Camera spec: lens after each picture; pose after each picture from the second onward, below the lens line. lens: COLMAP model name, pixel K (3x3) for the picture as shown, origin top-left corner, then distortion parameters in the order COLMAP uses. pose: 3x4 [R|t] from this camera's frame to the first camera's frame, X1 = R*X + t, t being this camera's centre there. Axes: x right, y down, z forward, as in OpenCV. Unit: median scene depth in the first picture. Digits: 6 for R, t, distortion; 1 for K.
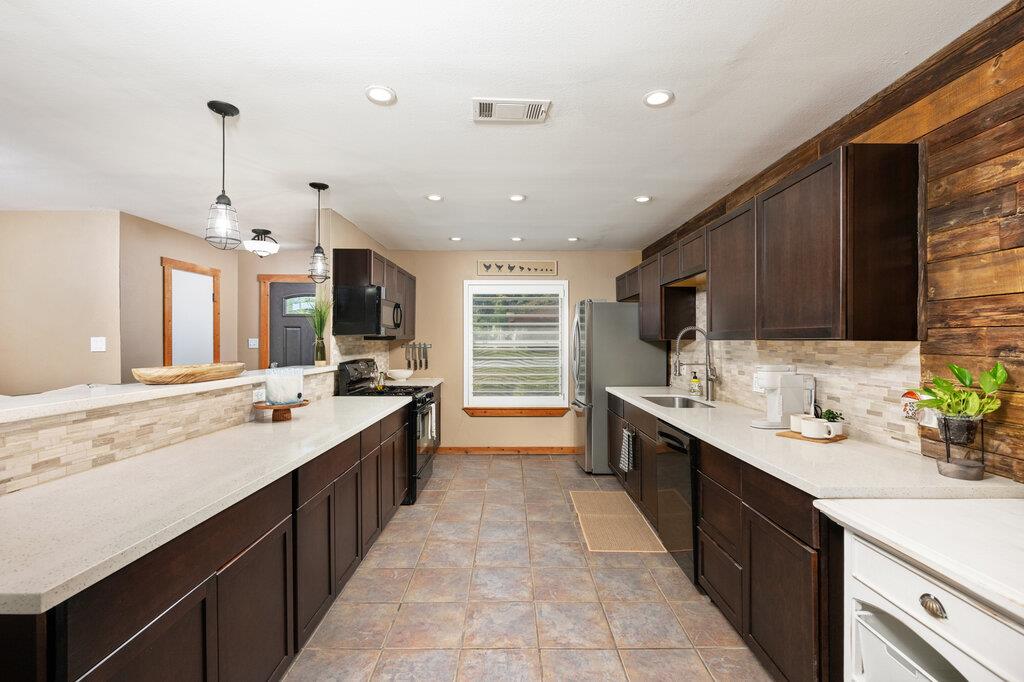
lens RADIAL K [[452.7, 0, 512.0], [0, 452.7, 341.0], [0, 0, 1]] dist [0.000471, 0.000049]
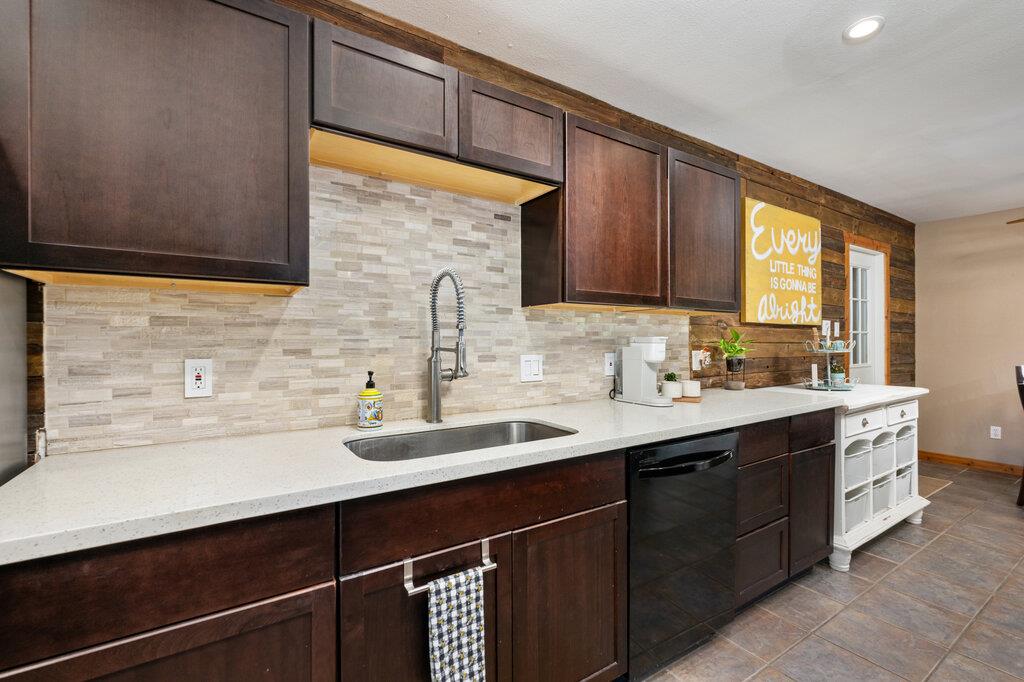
lens RADIAL K [[452.7, 0, 512.0], [0, 452.7, 341.0], [0, 0, 1]] dist [0.000471, 0.000049]
pose [[-0.545816, 0.003848, 0.837896, -0.045420], [0.003232, 0.999992, -0.002487, 0.074330], [-0.837899, 0.001351, -0.545824, 2.030123]]
